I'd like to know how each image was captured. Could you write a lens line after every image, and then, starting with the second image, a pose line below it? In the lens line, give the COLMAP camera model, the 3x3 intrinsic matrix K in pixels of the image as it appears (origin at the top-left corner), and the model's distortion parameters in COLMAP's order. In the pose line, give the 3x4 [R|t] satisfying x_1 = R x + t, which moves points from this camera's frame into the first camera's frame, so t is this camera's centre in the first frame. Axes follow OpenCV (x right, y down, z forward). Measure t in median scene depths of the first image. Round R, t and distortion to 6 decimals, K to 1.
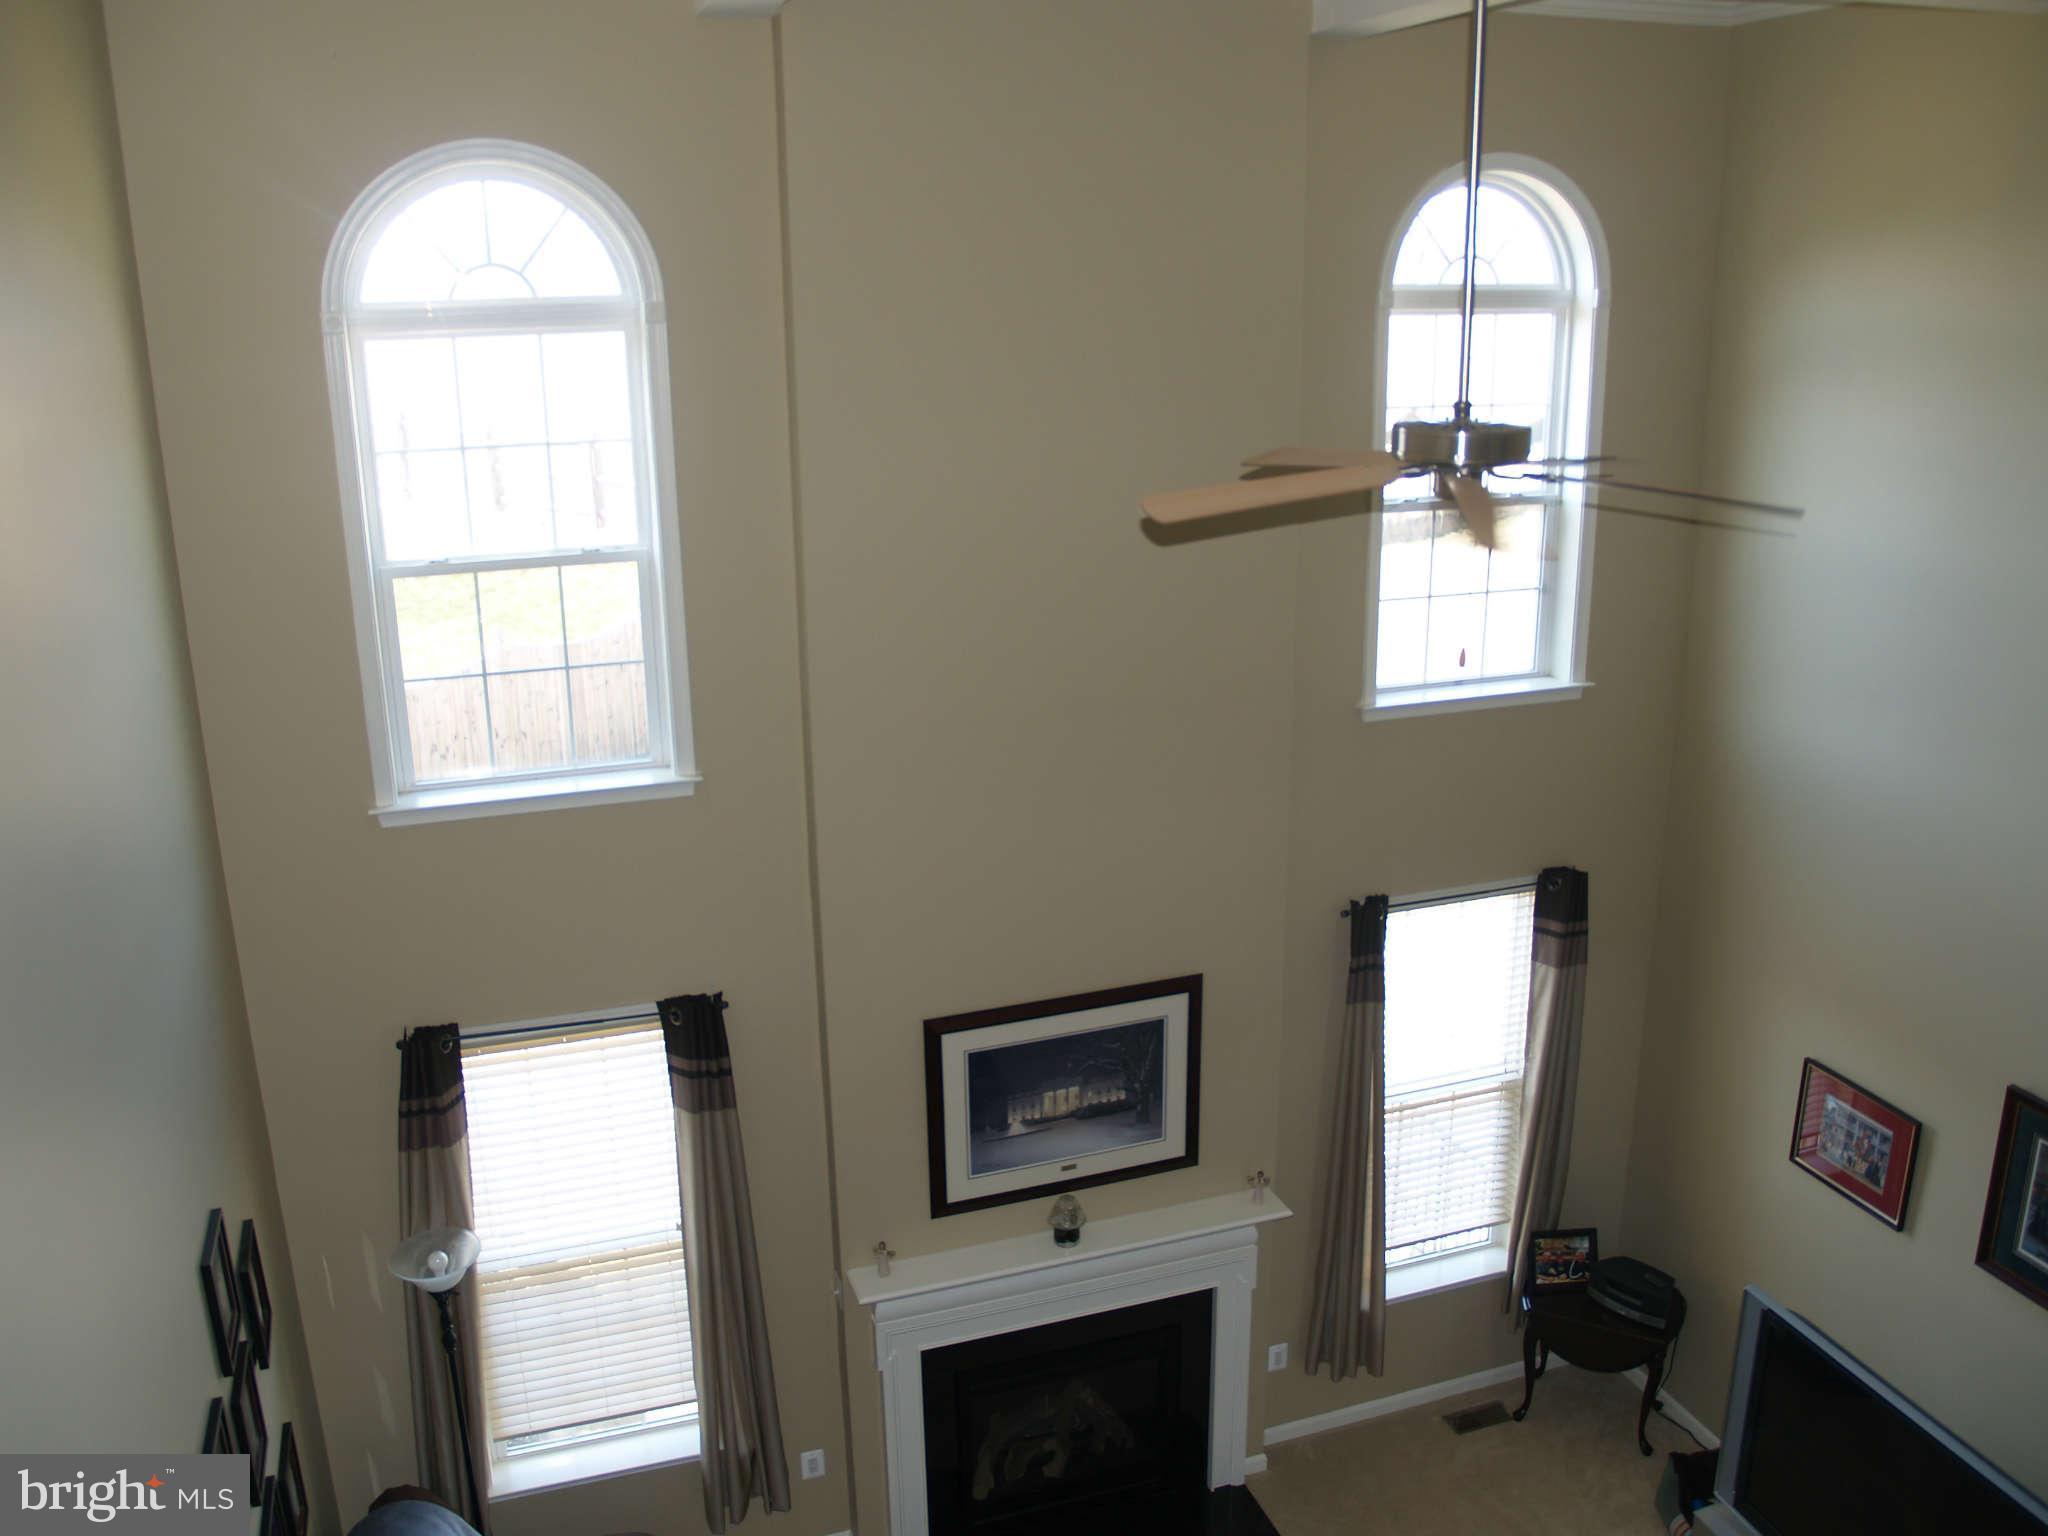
lens RADIAL K [[1664.0, 0, 1026.1], [0, 1664.0, 766.8], [0, 0, 1]] dist [-0.124706, 0.069906]
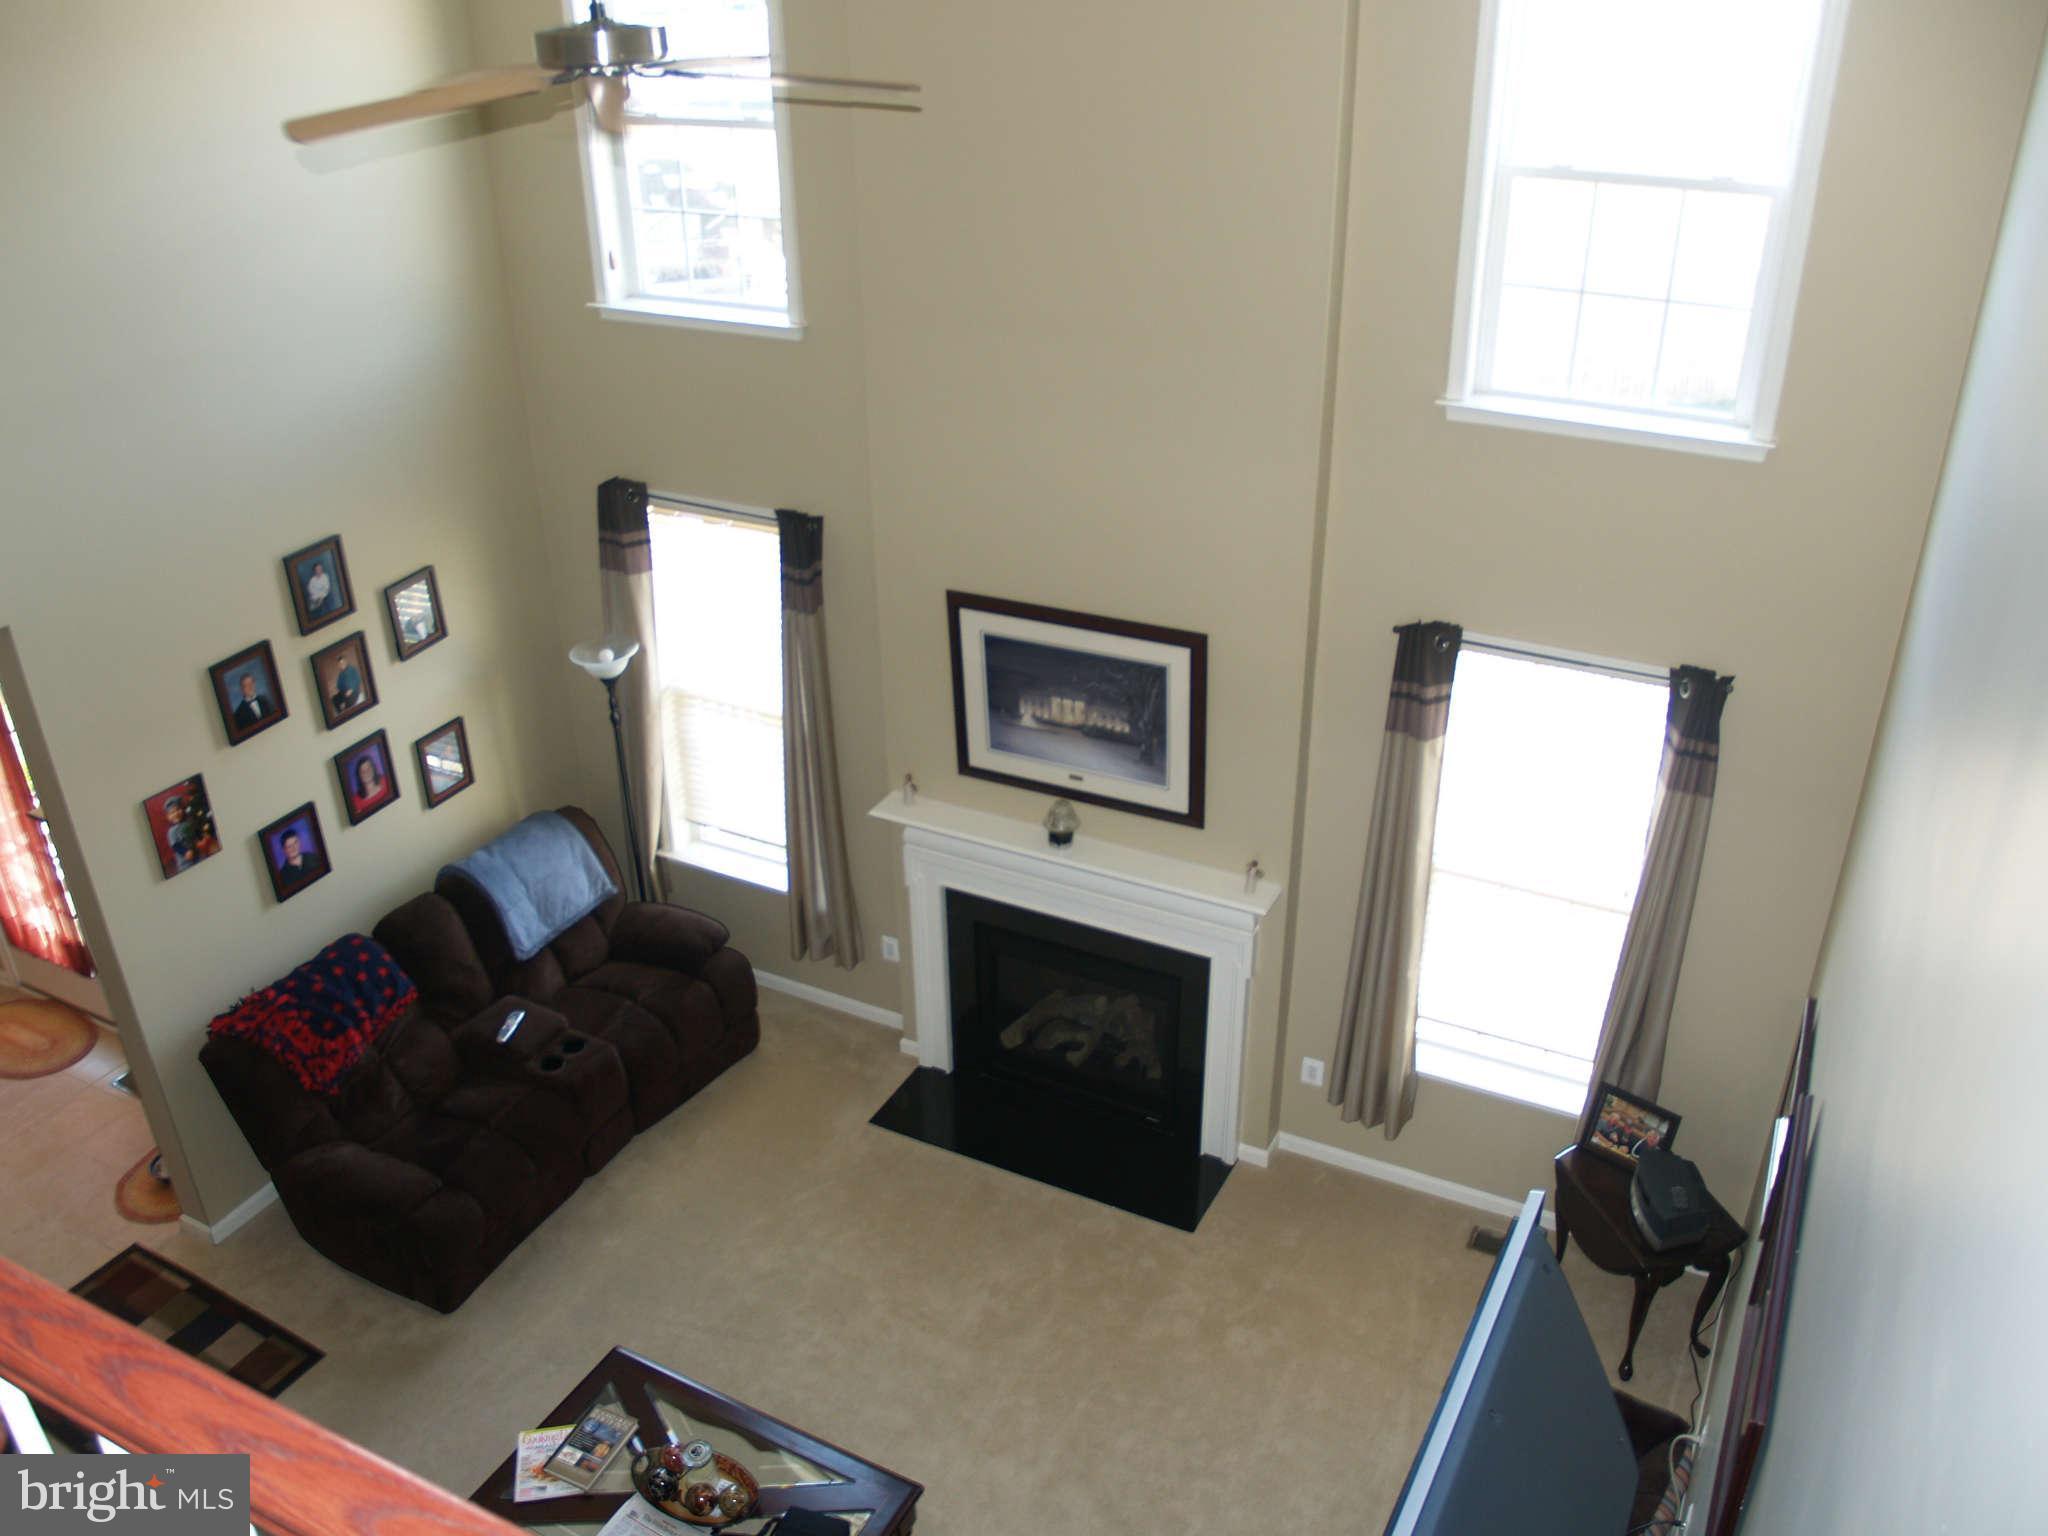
lens RADIAL K [[1664.0, 0, 1019.7], [0, 1664.0, 757.1], [0, 0, 1]] dist [-0.124706, 0.069906]
pose [[0.695618, 0.344031, -0.630681, 0.642438], [-0.195872, 0.935446, 0.294237, -0.068387], [0.691194, -0.081144, 0.718099, 0.223840]]
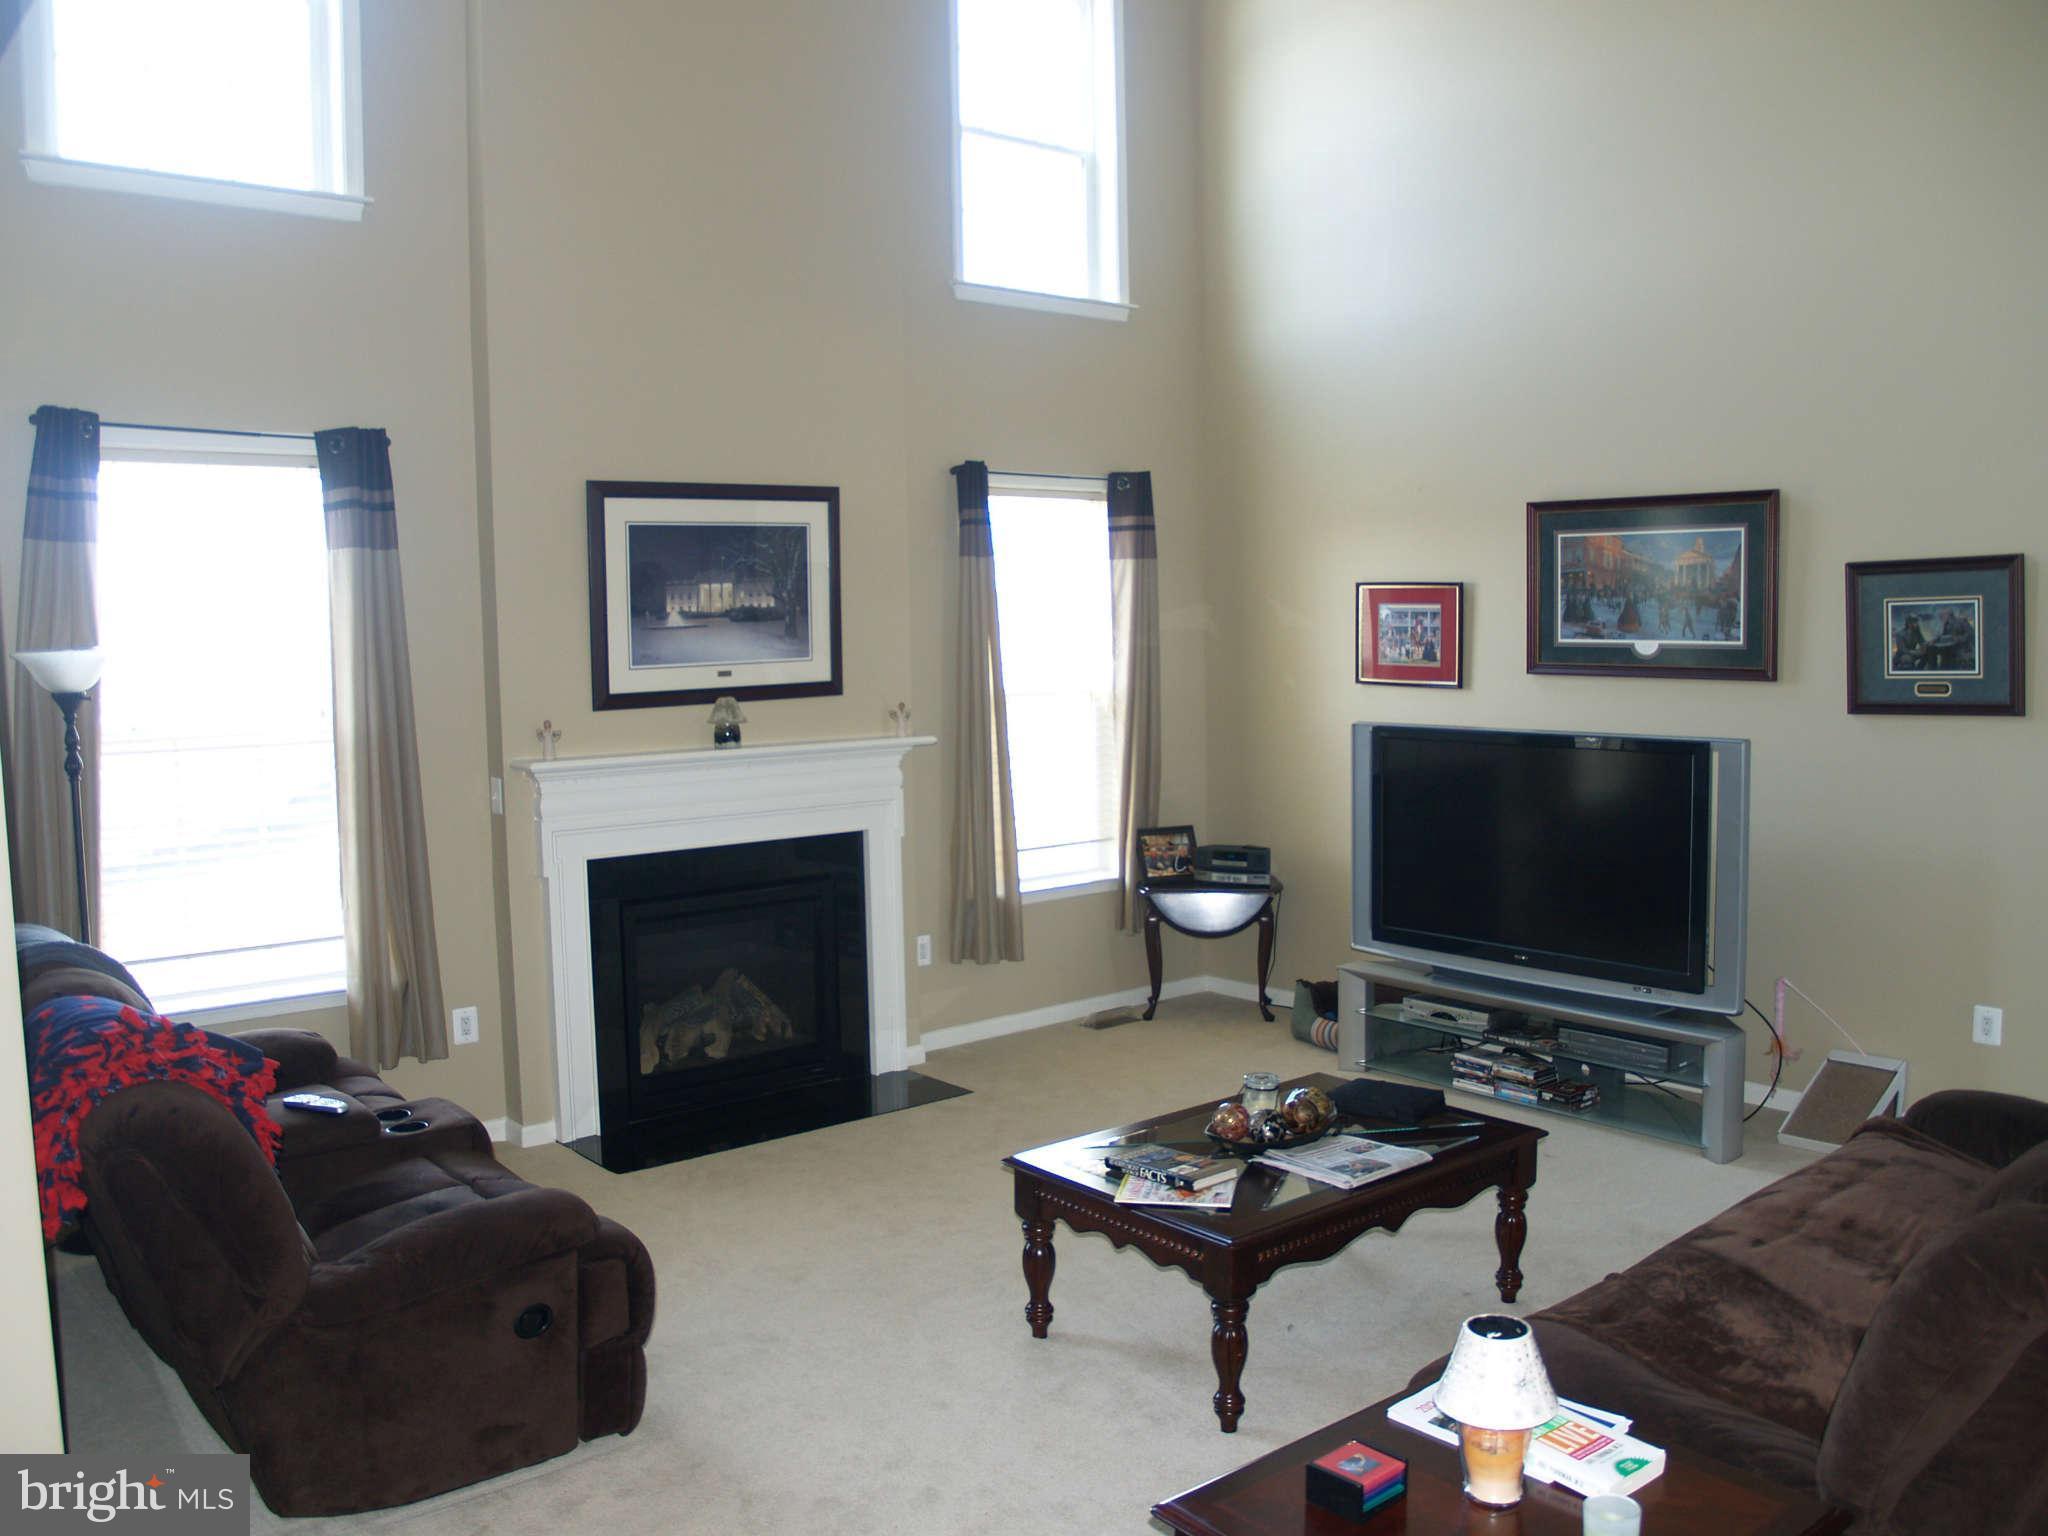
lens RADIAL K [[1664.0, 0, 1017.7], [0, 1664.0, 779.2], [0, 0, 1]] dist [-0.124706, 0.069906]
pose [[0.934415, -0.035192, 0.354443, -0.163740], [0.107344, 0.976665, -0.186019, 0.502228], [-0.339626, 0.211866, 0.916388, 0.030408]]
